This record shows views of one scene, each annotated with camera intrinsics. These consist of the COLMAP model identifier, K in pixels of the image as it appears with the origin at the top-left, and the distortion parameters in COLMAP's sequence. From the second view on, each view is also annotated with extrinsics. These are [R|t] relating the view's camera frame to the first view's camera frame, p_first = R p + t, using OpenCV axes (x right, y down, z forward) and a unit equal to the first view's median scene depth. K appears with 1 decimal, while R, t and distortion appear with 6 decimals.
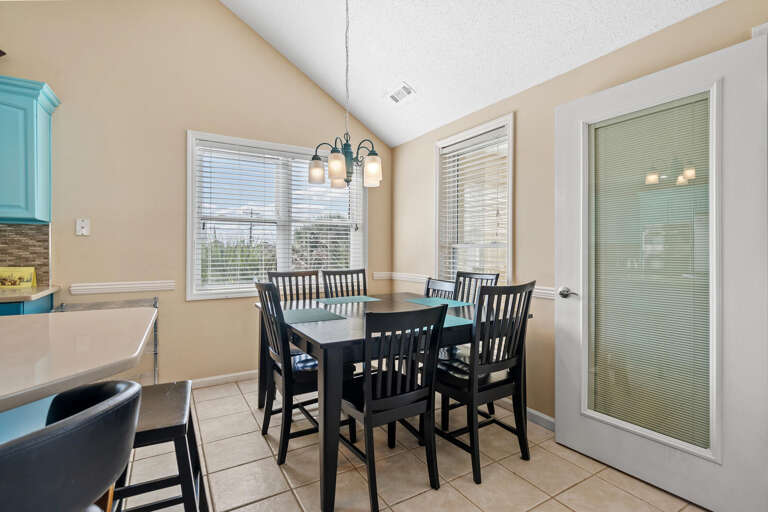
lens RADIAL K [[373.0, 0, 381.0], [0, 373.0, 252.2], [0, 0, 1]] dist [0.000736, 0.000002]
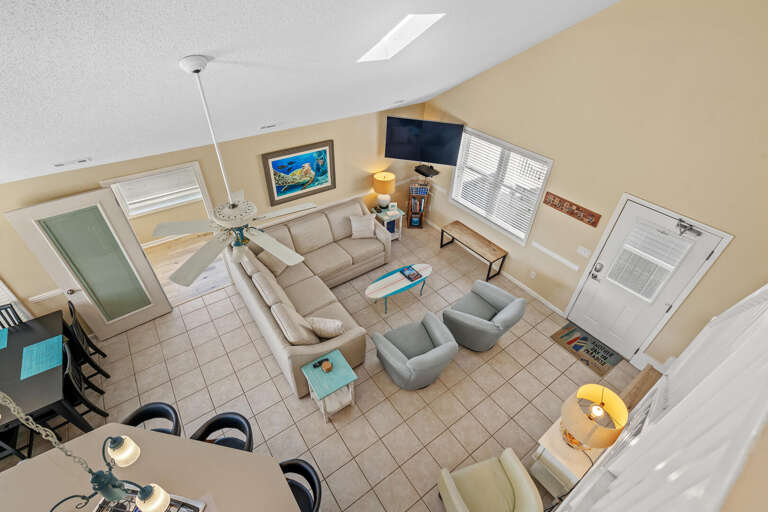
lens RADIAL K [[351.4, 0, 378.2], [0, 351.4, 259.0], [0, 0, 1]] dist [0.000053, -0.000041]
pose [[-0.093969, -0.625087, 0.774878, -0.899641], [-0.019257, 0.779317, 0.626334, -1.095789], [-0.995389, 0.043934, -0.085269, -0.446126]]
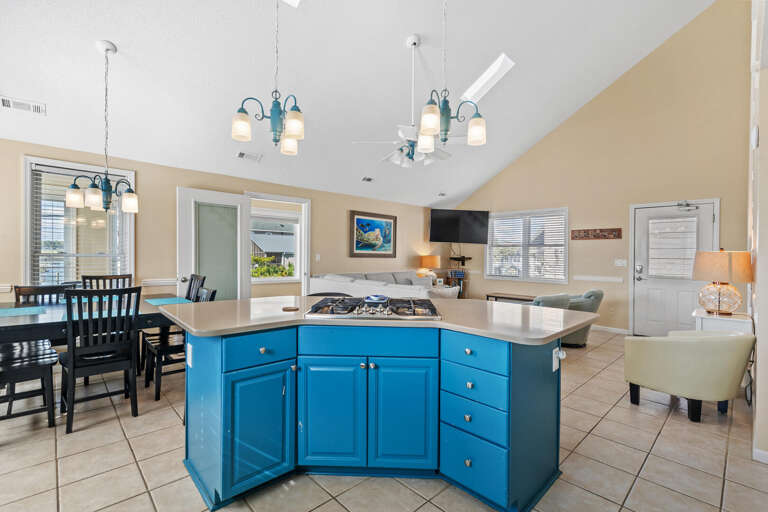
lens RADIAL K [[351.4, 0, 380.5], [0, 351.4, 257.1], [0, 0, 1]] dist [0.000053, -0.000041]
pose [[-0.229316, -0.010415, 0.973296, -1.395661], [-0.012802, 0.999889, 0.007683, -0.039339], [-0.973268, -0.010698, -0.229424, 0.342675]]
